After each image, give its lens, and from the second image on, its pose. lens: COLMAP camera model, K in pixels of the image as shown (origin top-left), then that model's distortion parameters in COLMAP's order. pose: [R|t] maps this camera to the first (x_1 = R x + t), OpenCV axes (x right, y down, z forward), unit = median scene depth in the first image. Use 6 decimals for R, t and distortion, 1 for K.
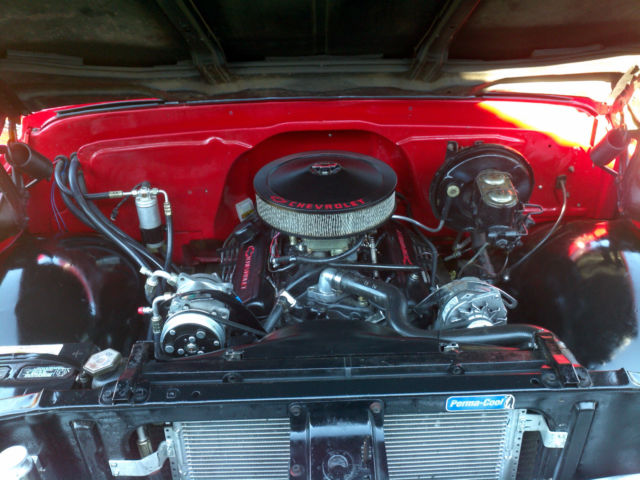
lens RADIAL K [[663.4, 0, 345.2], [0, 663.4, 242.0], [0, 0, 1]] dist [-0.062913, 0.010970]
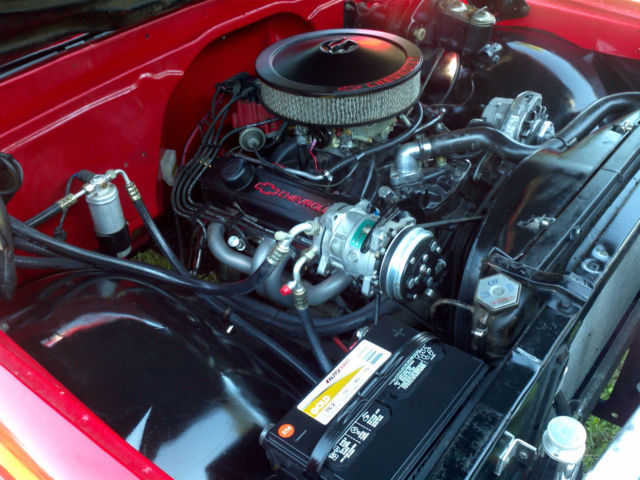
lens RADIAL K [[663.4, 0, 345.2], [0, 663.4, 242.0], [0, 0, 1]] dist [-0.062913, 0.010970]
pose [[0.643847, -0.471756, 0.602418, -0.580850], [0.409986, 0.877457, 0.248958, -0.086267], [-0.646044, 0.086692, 0.758361, 0.325514]]
